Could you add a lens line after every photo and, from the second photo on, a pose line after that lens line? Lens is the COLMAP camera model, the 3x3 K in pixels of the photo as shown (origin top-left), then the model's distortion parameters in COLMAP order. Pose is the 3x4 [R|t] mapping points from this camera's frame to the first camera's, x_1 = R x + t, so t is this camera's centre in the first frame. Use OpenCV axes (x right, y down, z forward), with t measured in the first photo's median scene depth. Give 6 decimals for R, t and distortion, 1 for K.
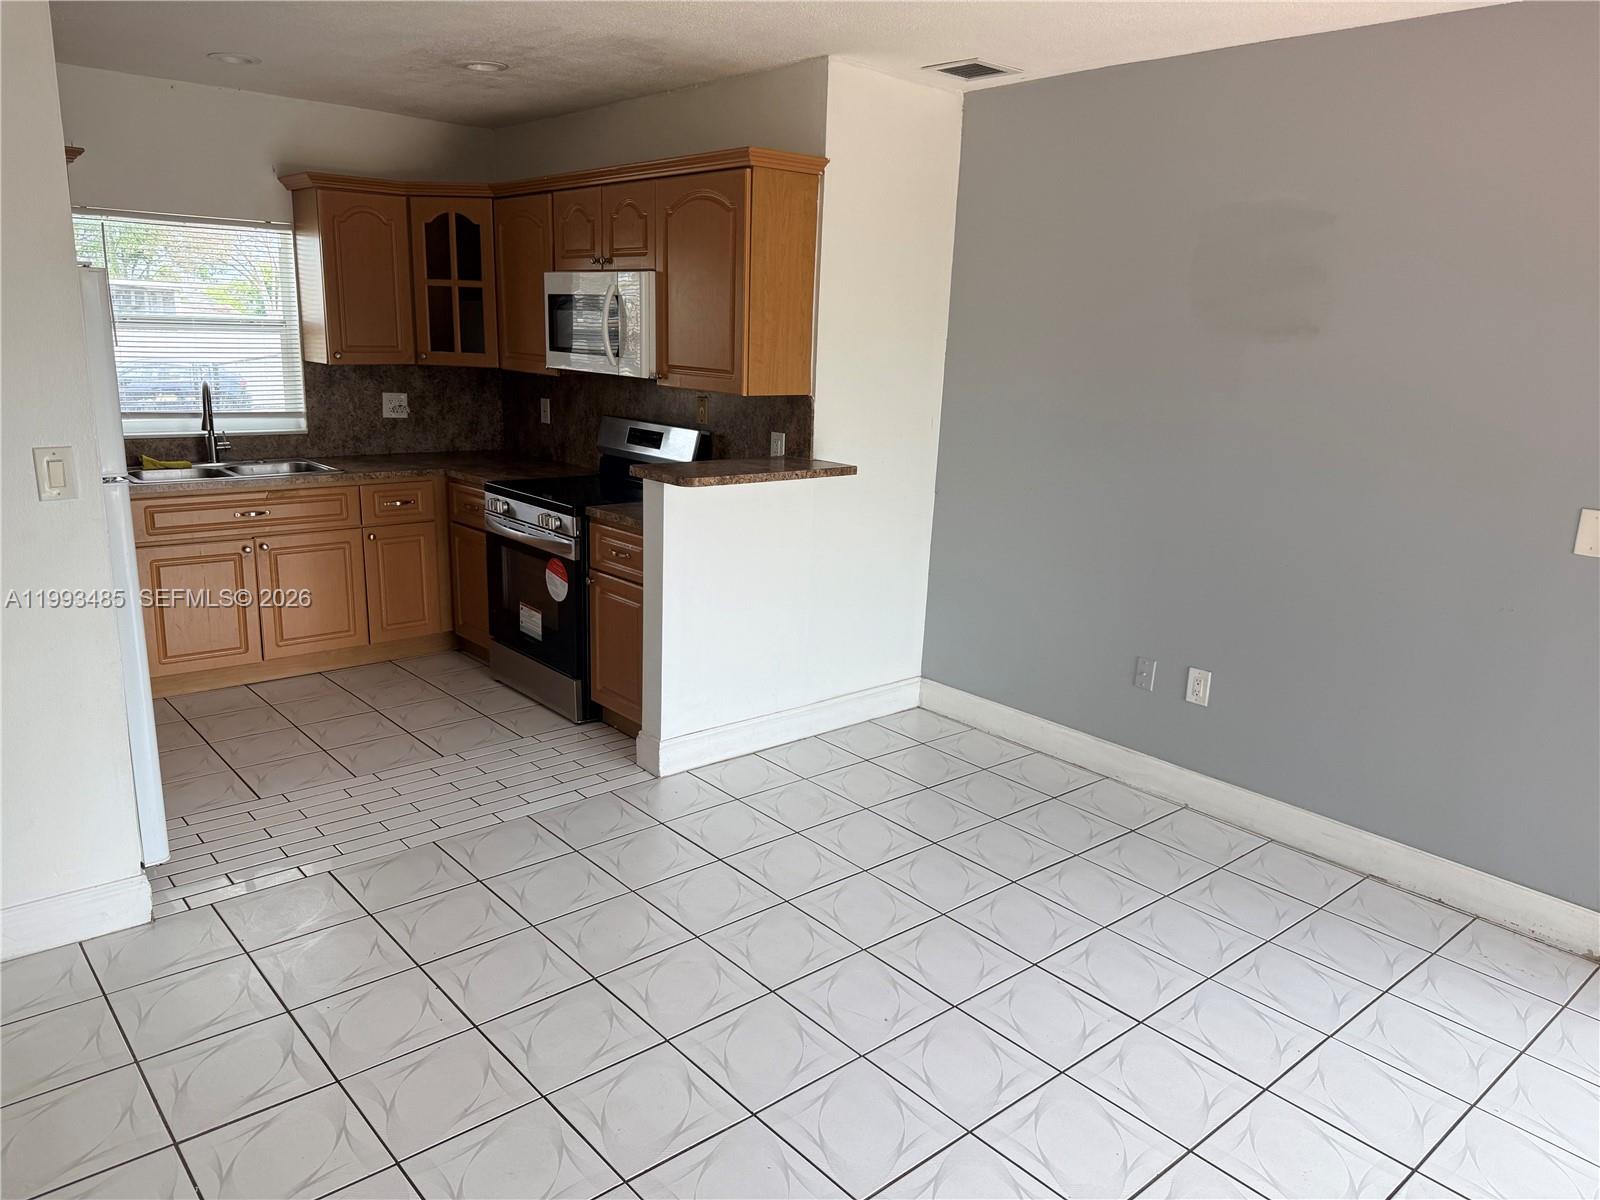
lens RADIAL K [[1133.0, 0, 806.7], [0, 1133.0, 600.3], [0, 0, 1]] dist [0.029348, -0.020960]
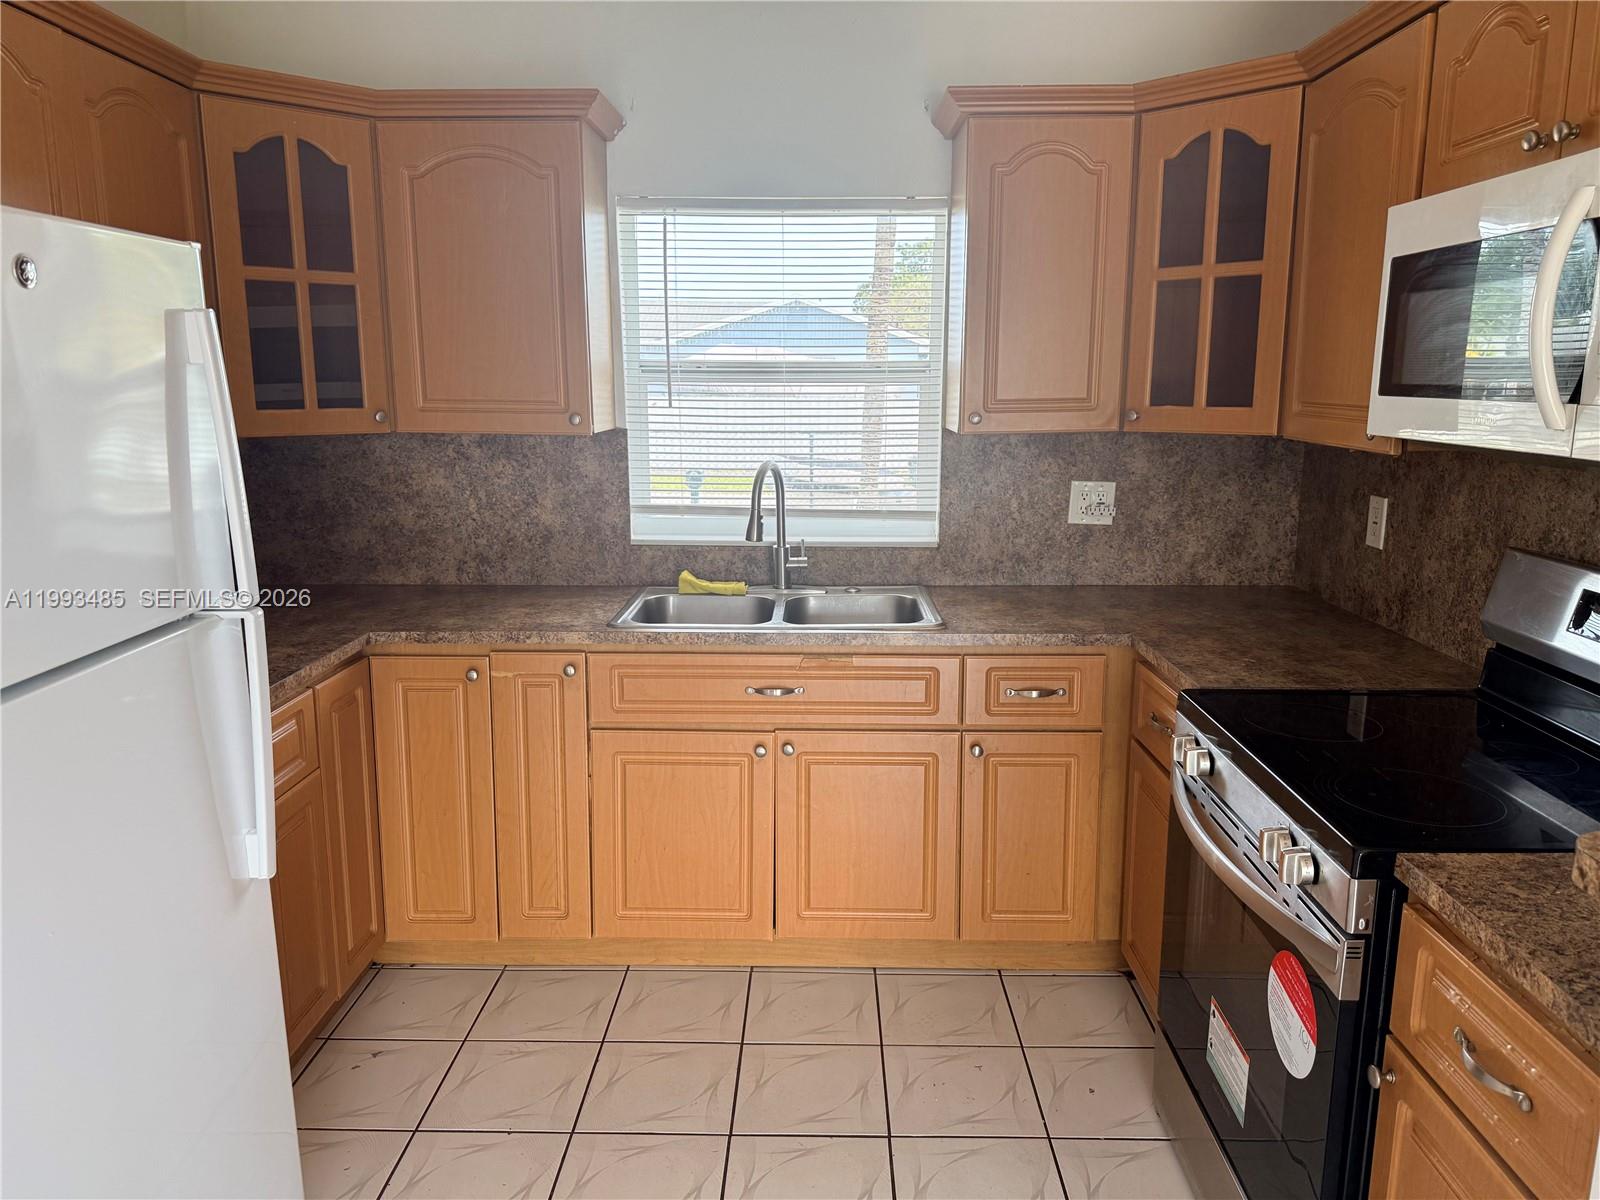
lens RADIAL K [[1133.0, 0, 804.1], [0, 1133.0, 612.5], [0, 0, 1]] dist [0.029348, -0.020960]
pose [[0.738587, 0.101409, -0.666487, -0.089589], [-0.134011, 0.990977, 0.002274, -0.106303], [0.660704, 0.087637, 0.745513, 0.522410]]
